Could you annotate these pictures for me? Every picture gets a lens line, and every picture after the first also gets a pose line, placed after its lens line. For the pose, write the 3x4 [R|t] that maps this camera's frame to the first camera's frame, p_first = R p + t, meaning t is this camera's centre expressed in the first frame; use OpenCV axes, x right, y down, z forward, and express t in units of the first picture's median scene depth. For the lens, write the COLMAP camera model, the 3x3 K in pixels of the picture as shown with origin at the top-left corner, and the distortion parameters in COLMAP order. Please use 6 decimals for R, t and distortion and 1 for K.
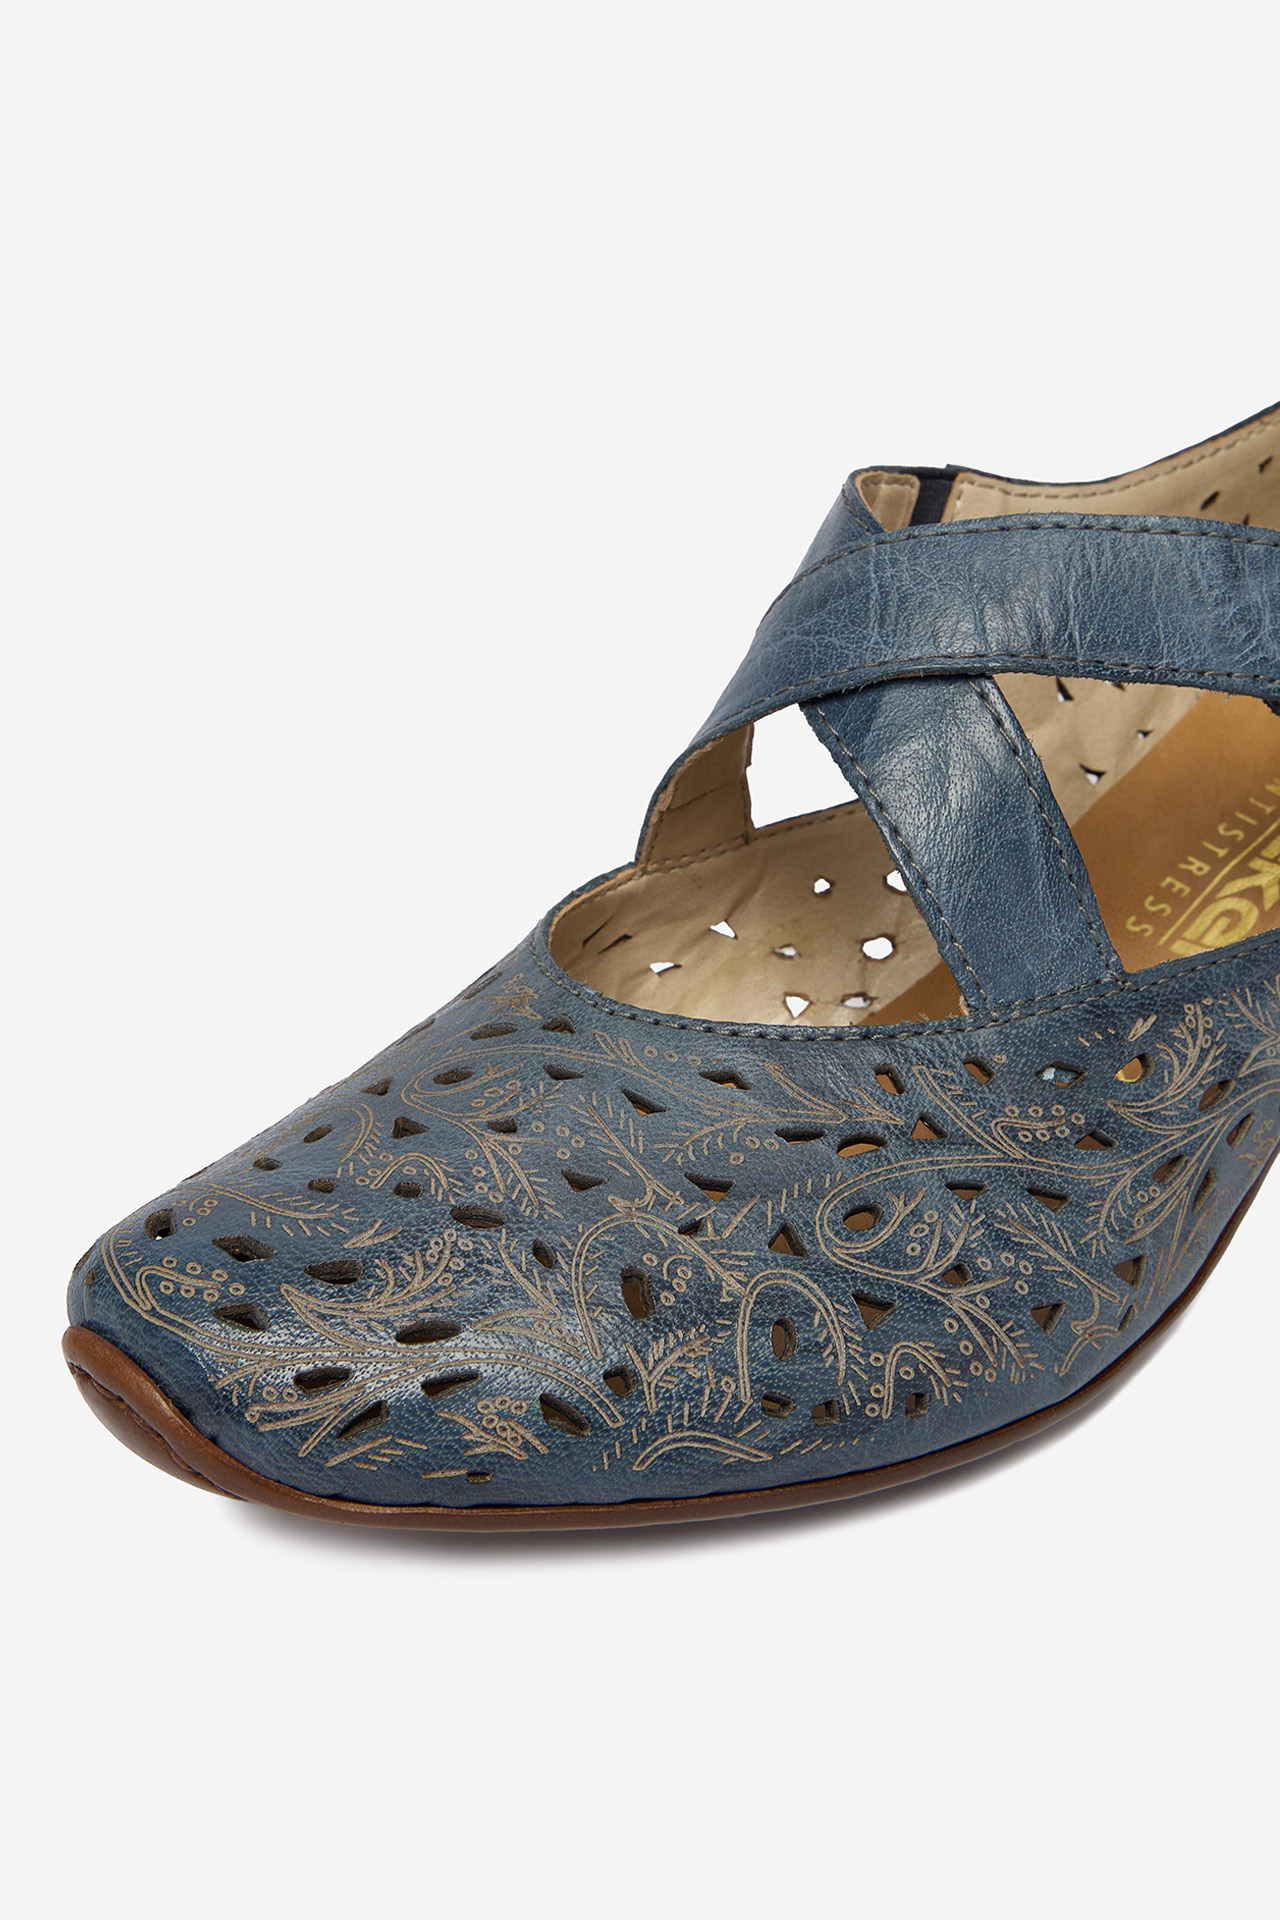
lens RADIAL K [[2619.1, 0, 633.1], [0, 2619.1, 964.2], [0, 0, 1]] dist [-0.057067, 0.000000]
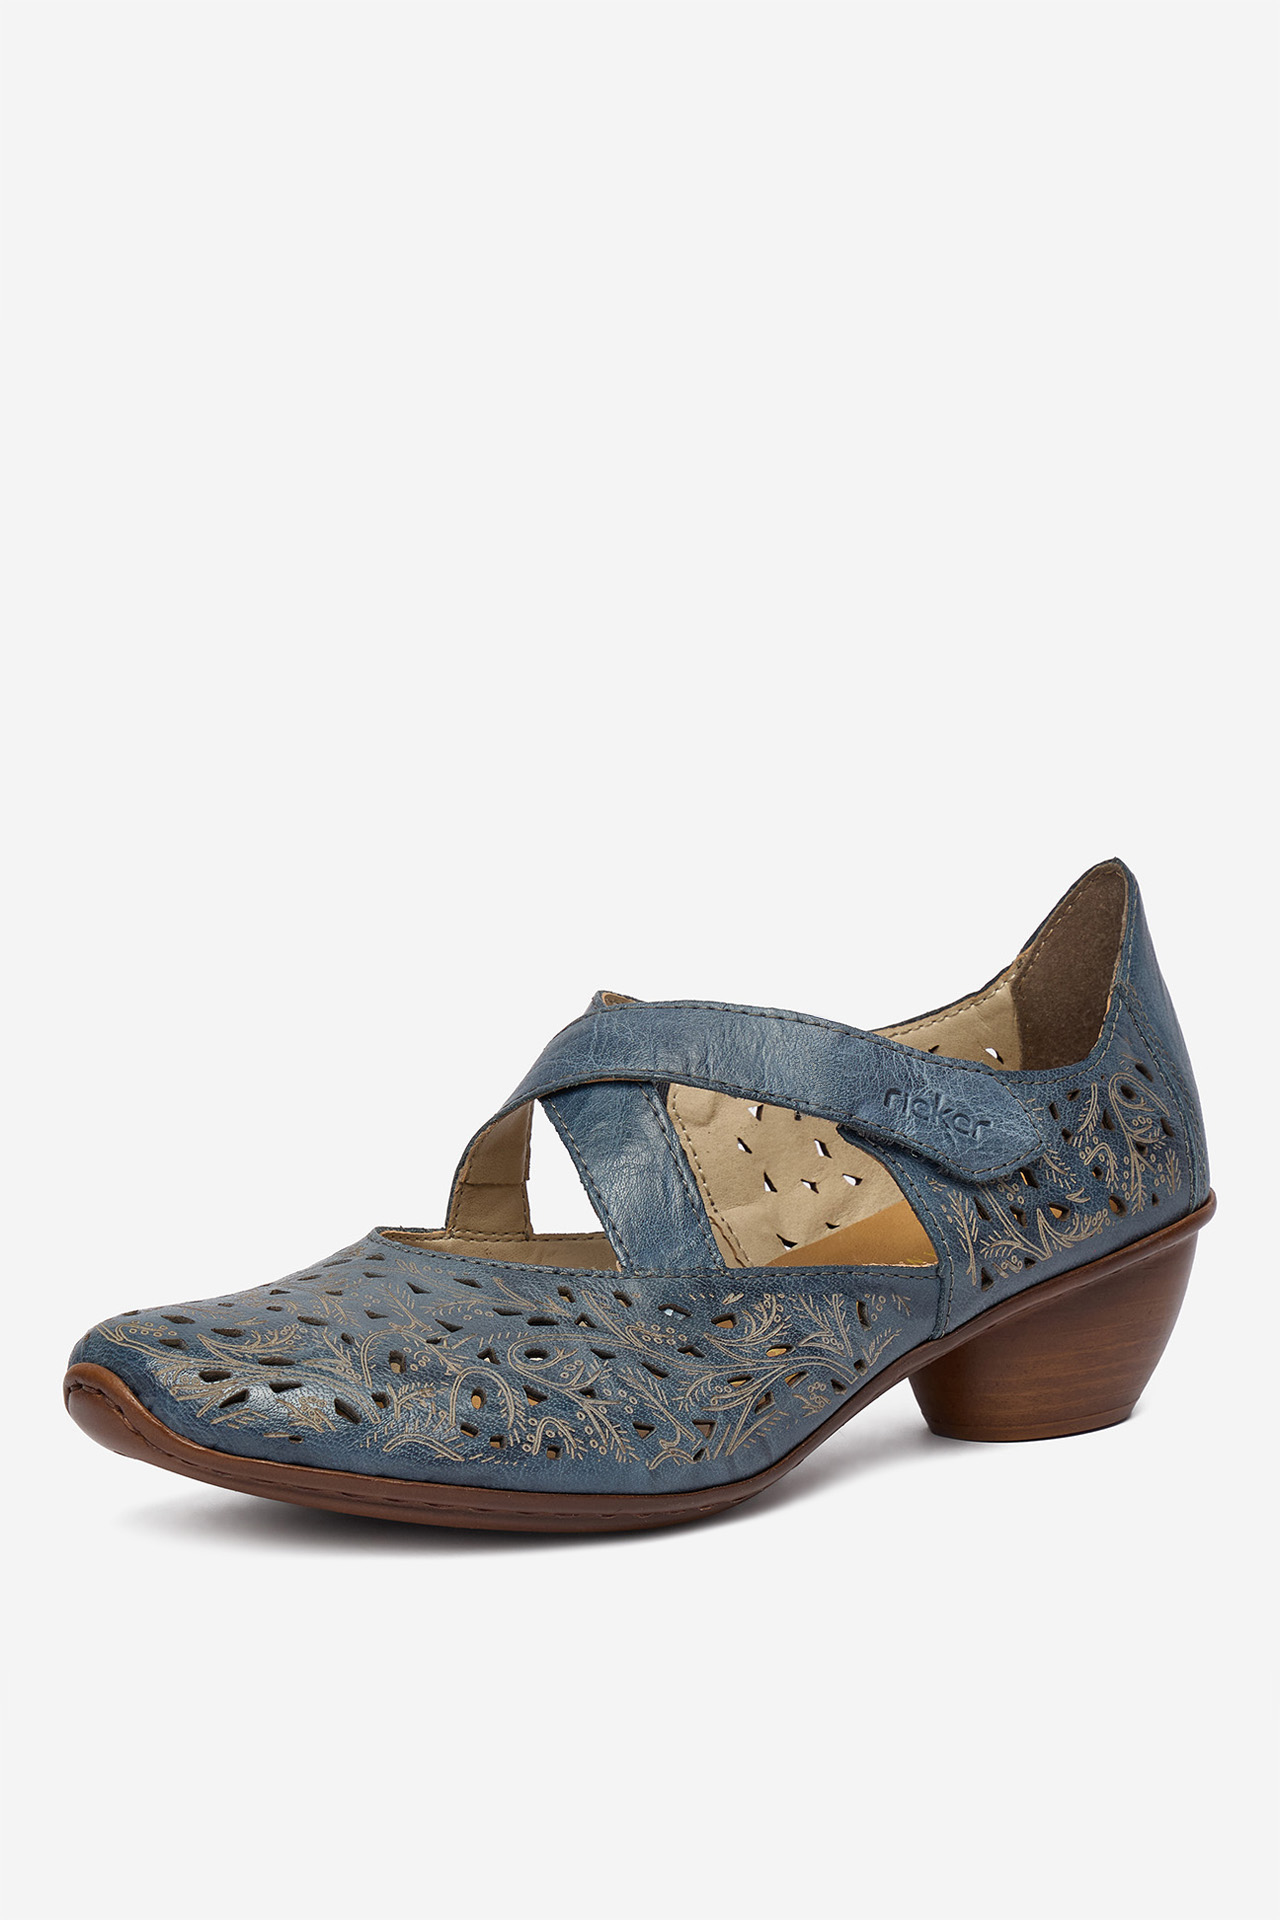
lens RADIAL K [[6258.2, 0, 645.3], [0, 6258.2, 964.5], [0, 0, 1]] dist [0.177980, 0.000000]
pose [[0.995077, 0.076104, -0.063487, 0.392629], [-0.093634, 0.931853, -0.350546, 1.266755], [0.032483, 0.354765, 0.934391, -2.863251]]
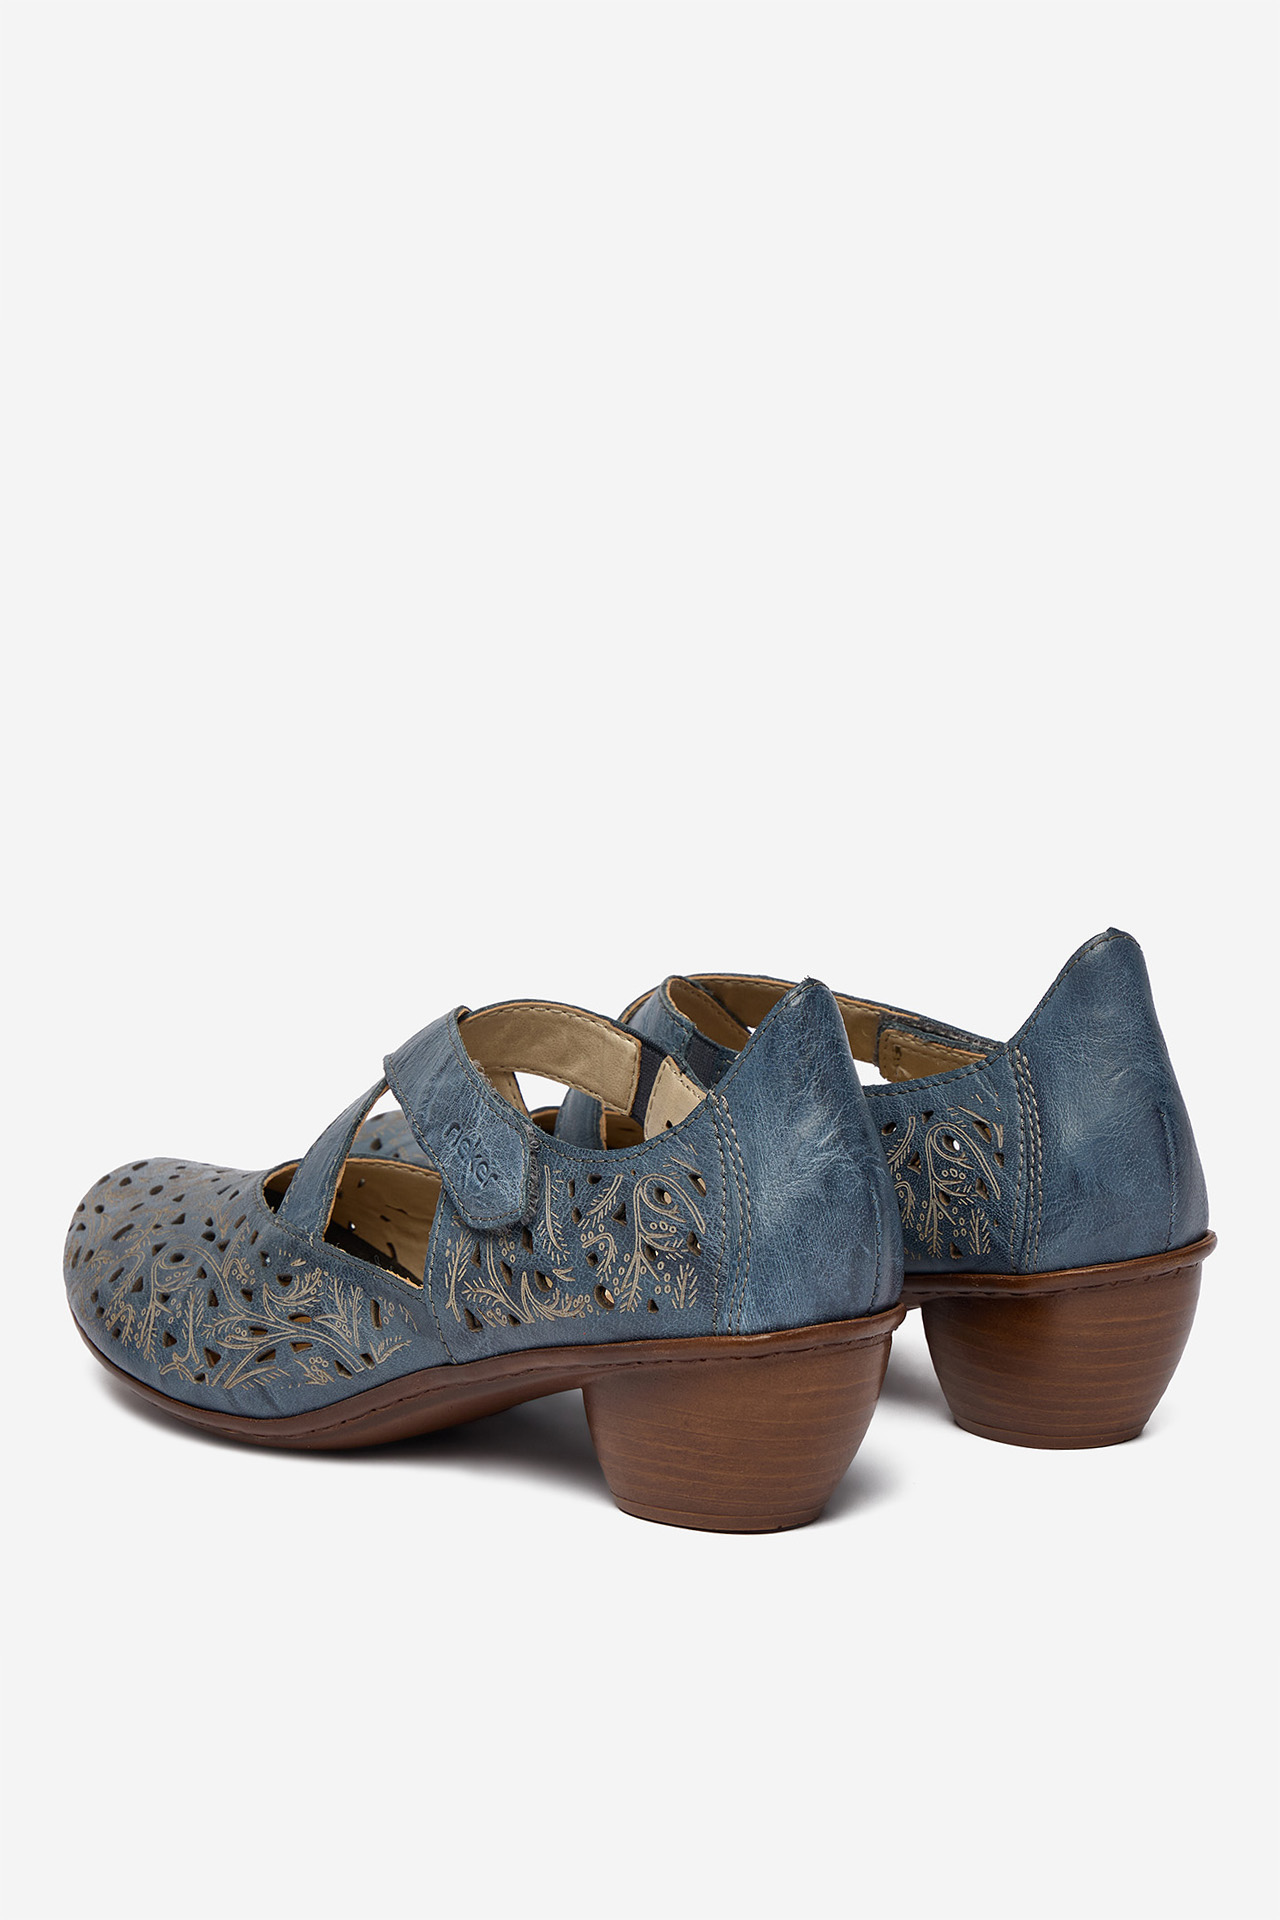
lens RADIAL K [[6258.2, 0, 638.9], [0, 6258.2, 959.7], [0, 0, 1]] dist [0.177980, 0.000000]
pose [[0.039022, 0.226483, -0.973233, 4.644730], [-0.478070, 0.859502, 0.180848, -1.118320], [0.877454, 0.458217, 0.141814, 0.519234]]
